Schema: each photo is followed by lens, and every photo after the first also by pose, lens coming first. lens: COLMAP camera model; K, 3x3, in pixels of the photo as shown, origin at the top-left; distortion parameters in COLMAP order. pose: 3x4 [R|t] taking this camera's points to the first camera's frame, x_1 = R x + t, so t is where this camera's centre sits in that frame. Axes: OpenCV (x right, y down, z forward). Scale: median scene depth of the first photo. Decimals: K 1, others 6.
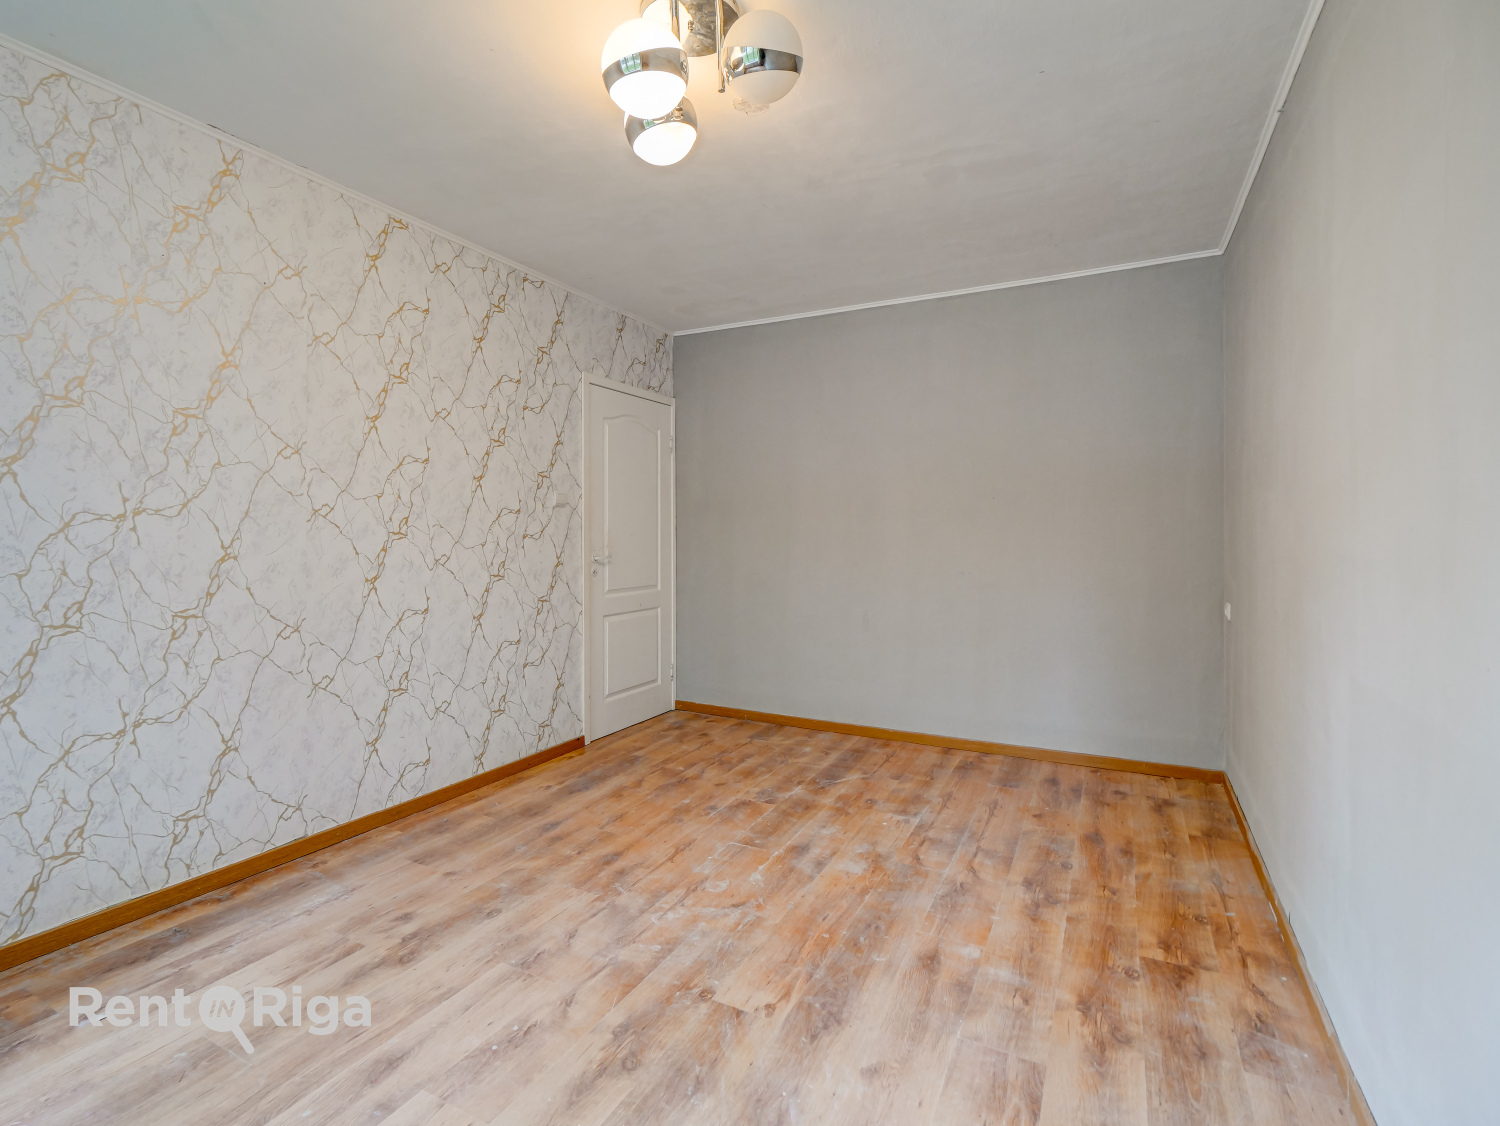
lens RADIAL K [[692.3, 0, 747.4], [0, 692.3, 528.9], [0, 0, 1]] dist [-0.001299, -0.000327]
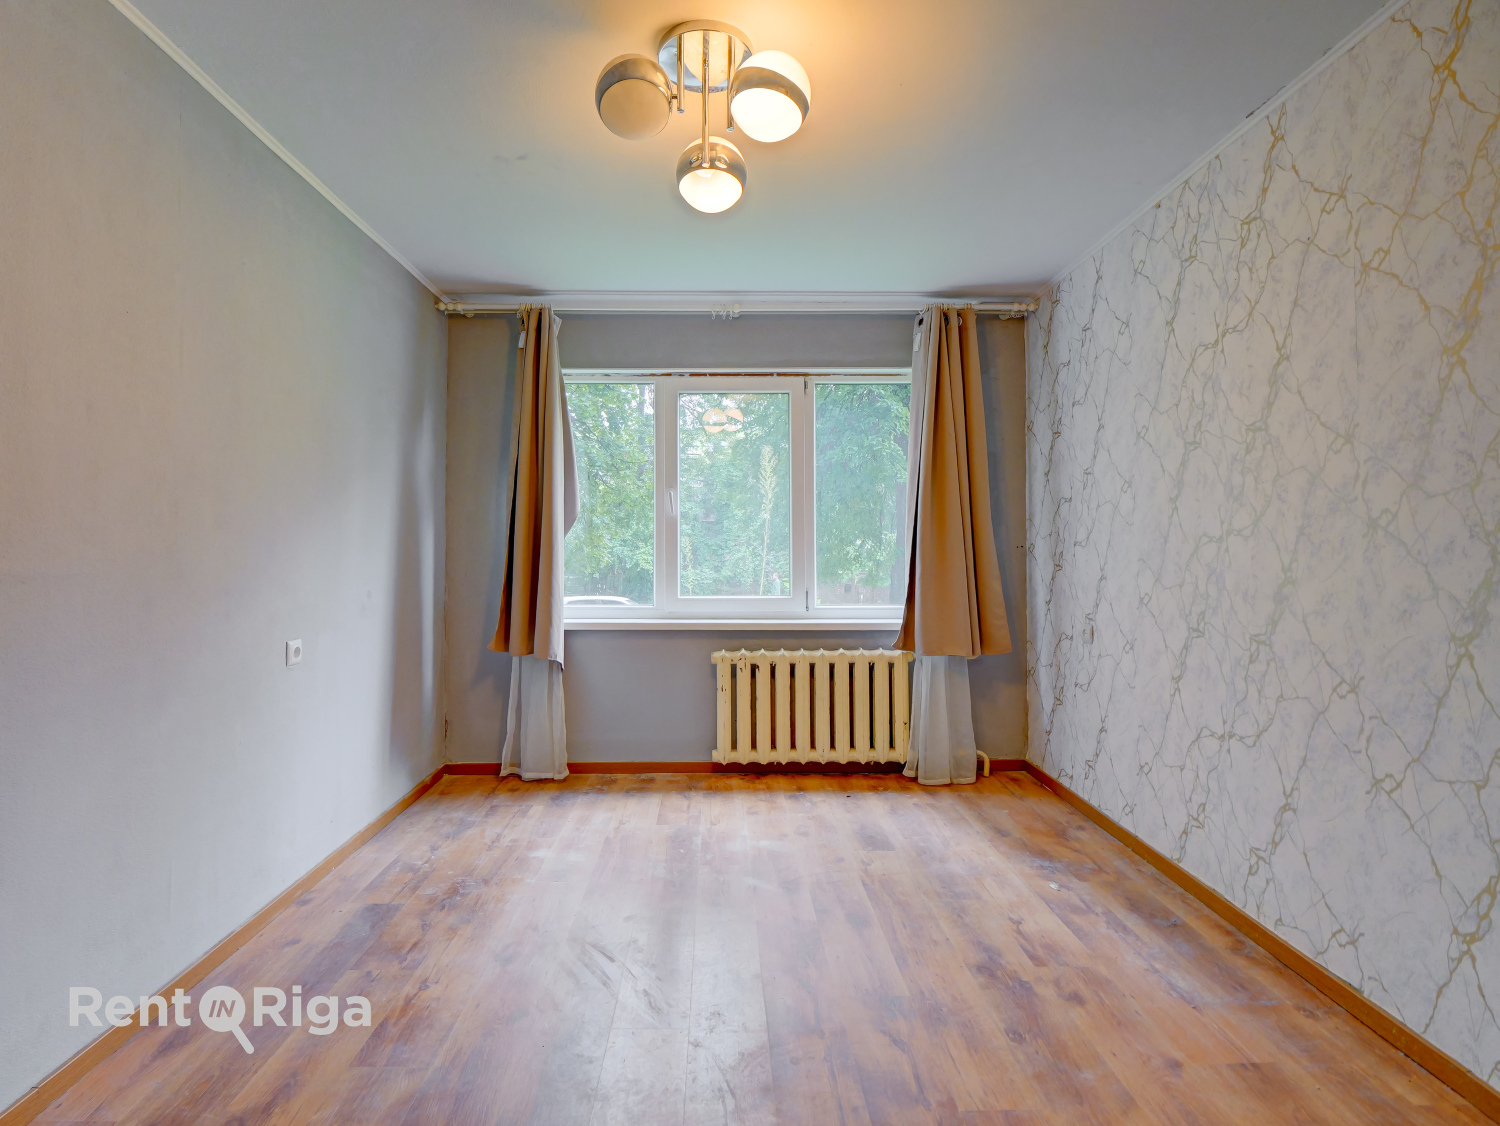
lens RADIAL K [[705.5, 0, 694.7], [0, 705.5, 542.1], [0, 0, 1]] dist [-0.000566, -0.000275]
pose [[-0.890668, -0.011360, -0.454512, 0.326656], [-0.002529, 0.999796, -0.020033, 0.012017], [0.454647, -0.016693, -0.890515, 1.553435]]
